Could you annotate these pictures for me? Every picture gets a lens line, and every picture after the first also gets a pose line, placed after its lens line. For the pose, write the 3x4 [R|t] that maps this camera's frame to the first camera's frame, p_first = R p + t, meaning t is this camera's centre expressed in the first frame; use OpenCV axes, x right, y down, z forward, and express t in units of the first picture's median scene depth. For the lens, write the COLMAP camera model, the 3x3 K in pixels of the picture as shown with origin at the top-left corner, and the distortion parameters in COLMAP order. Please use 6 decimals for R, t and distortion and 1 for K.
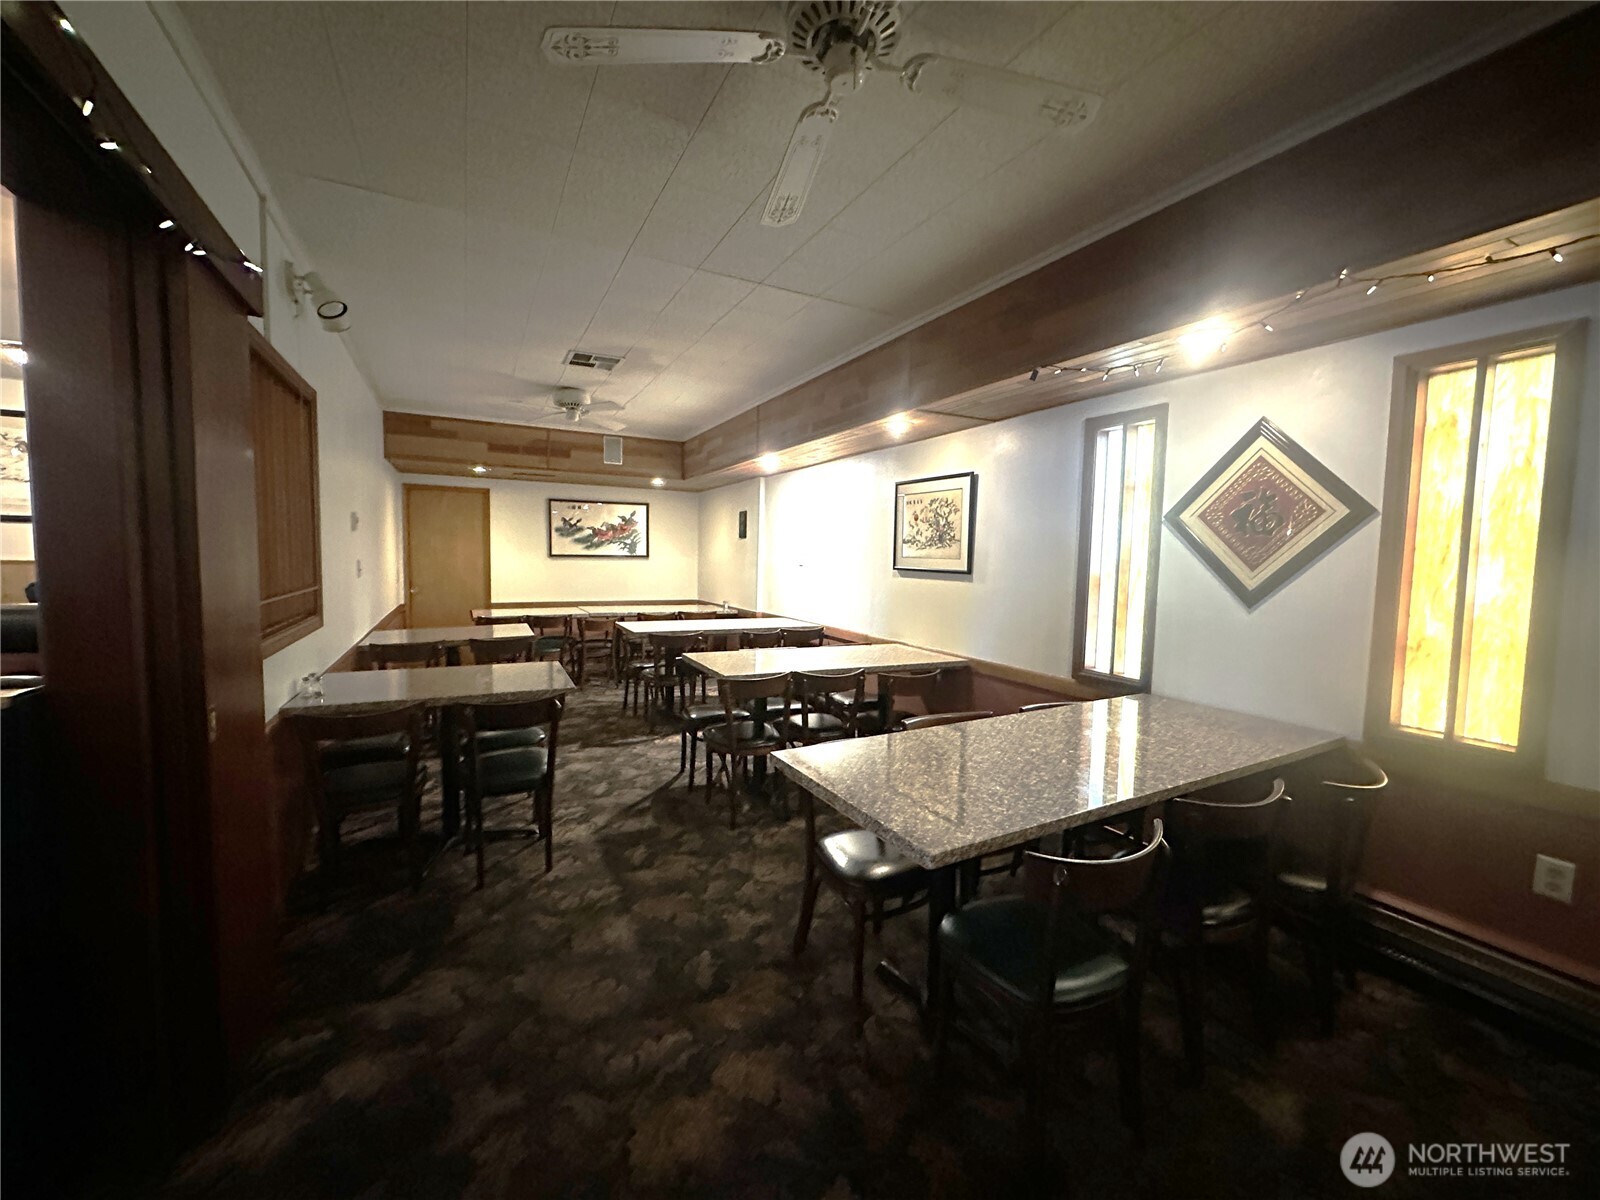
lens RADIAL K [[639.4, 0, 800.0], [0, 639.4, 600.0], [0, 0, 1]] dist [-0.000366, 0.000247]
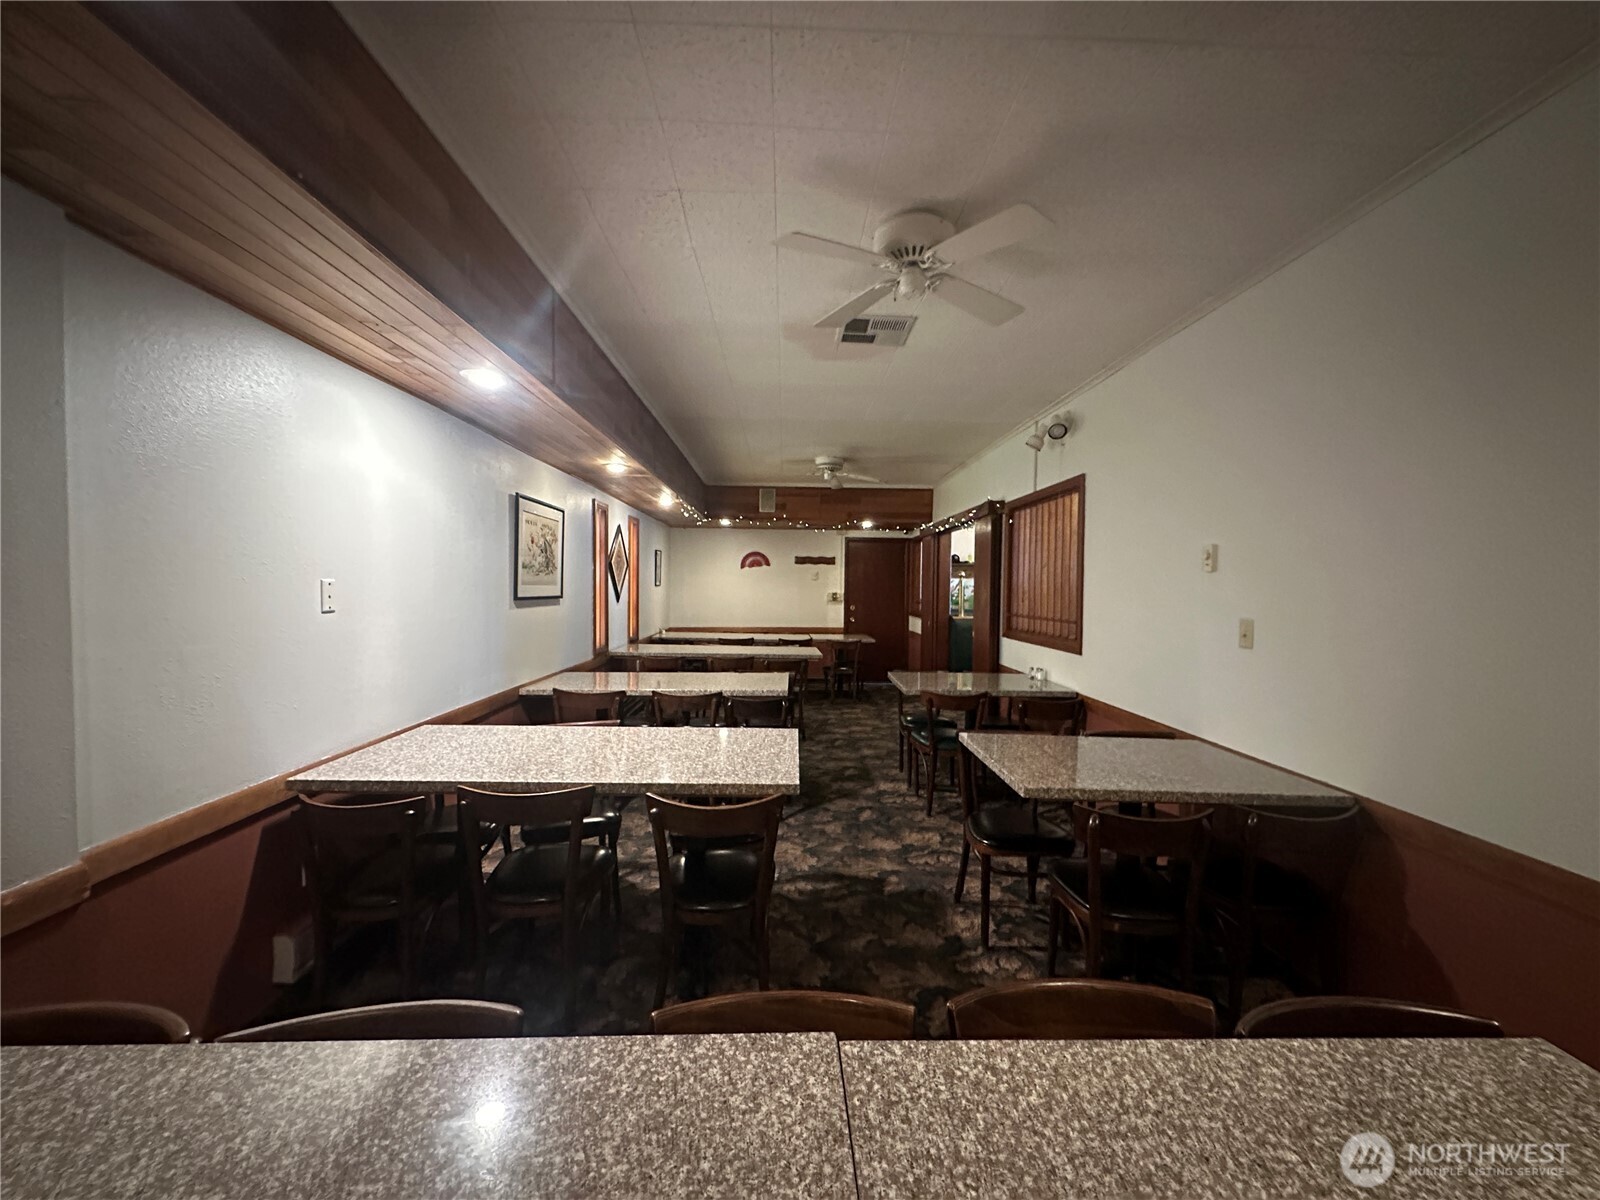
lens RADIAL K [[639.4, 0, 800.0], [0, 639.4, 600.0], [0, 0, 1]] dist [-0.000366, 0.000247]
pose [[-0.895808, -0.033031, 0.443213, -0.613173], [0.010475, 0.995388, 0.095356, -0.139870], [-0.444319, 0.090063, -0.891330, 1.794121]]
